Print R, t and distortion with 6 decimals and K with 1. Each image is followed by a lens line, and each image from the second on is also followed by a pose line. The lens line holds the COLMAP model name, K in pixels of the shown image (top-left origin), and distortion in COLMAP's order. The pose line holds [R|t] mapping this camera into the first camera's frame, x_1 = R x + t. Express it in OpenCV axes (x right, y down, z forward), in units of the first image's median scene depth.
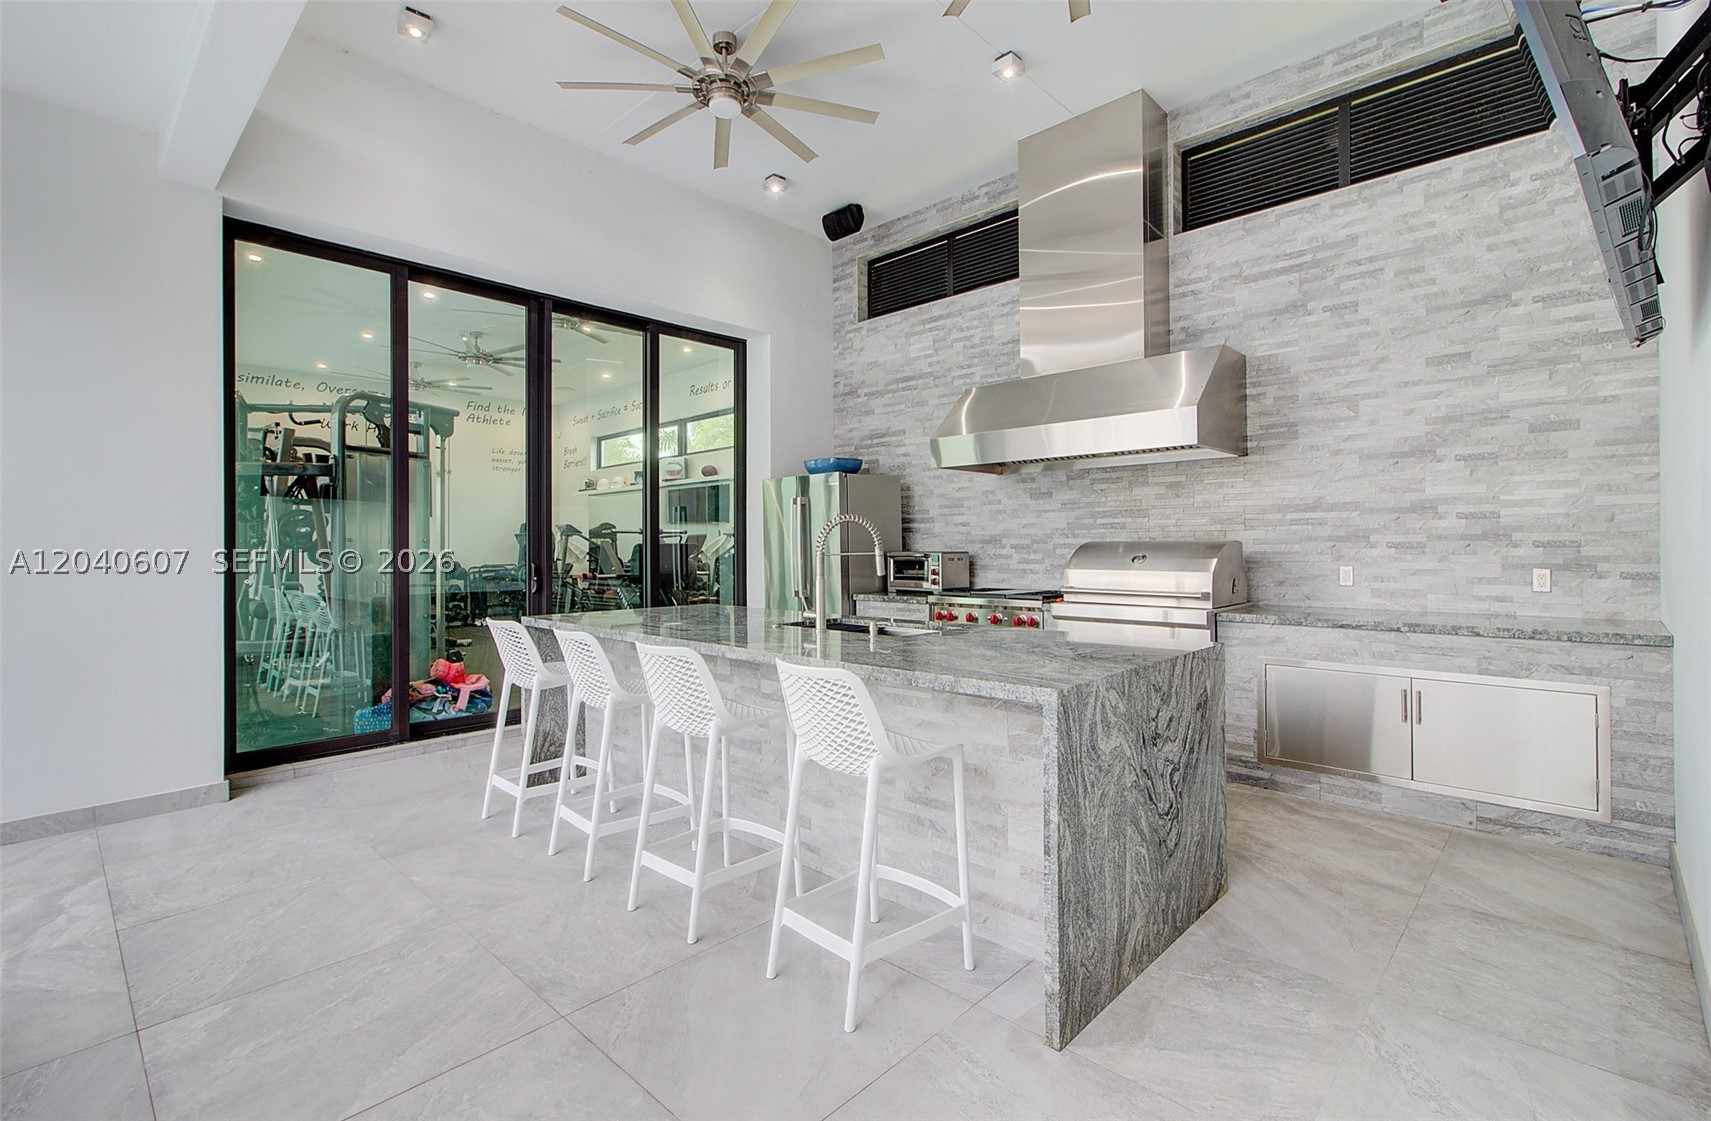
lens RADIAL K [[777.4, 0, 865.4], [0, 777.4, 543.0], [0, 0, 1]] dist [-0.023180, 0.023605]
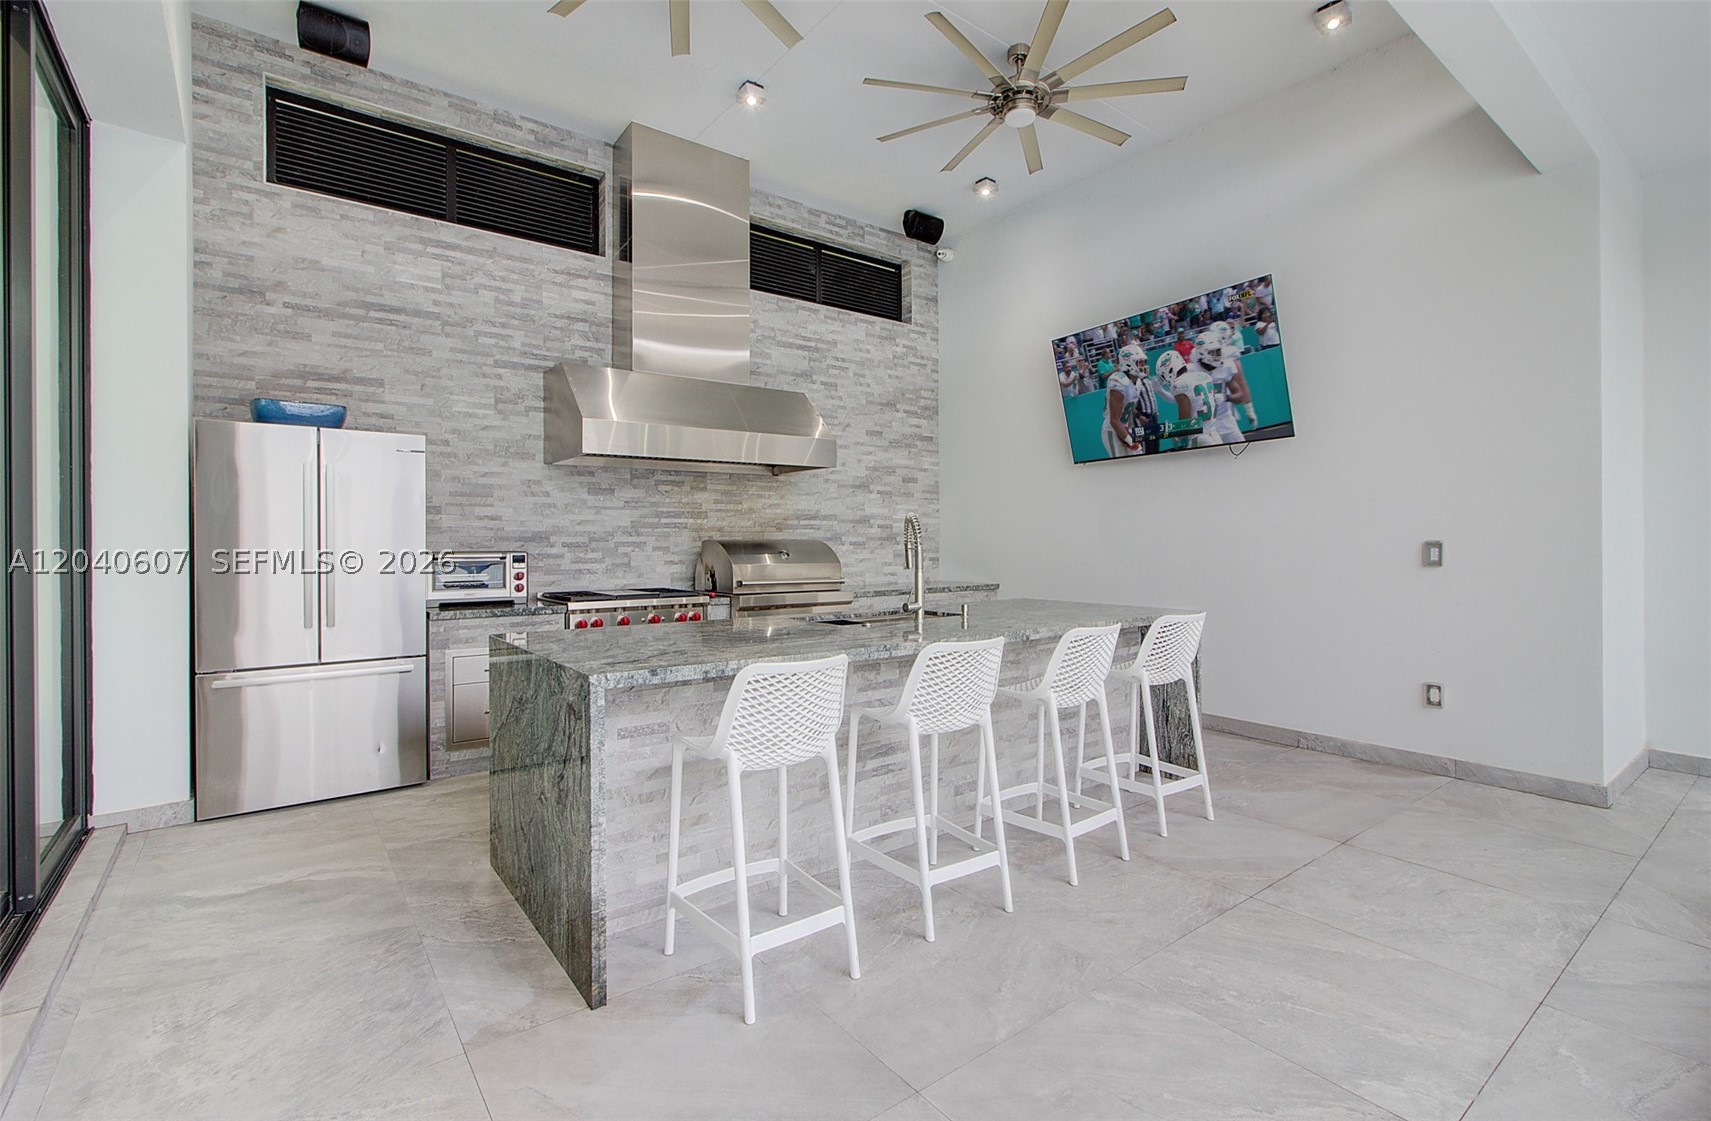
lens RADIAL K [[777.4, 0, 865.4], [0, 777.4, 543.0], [0, 0, 1]] dist [-0.023180, 0.023605]
pose [[0.159482, 0.007680, 0.987171, -0.802685], [0.004478, 0.999954, -0.008503, 0.014308], [-0.987191, 0.005777, 0.159440, 0.646476]]
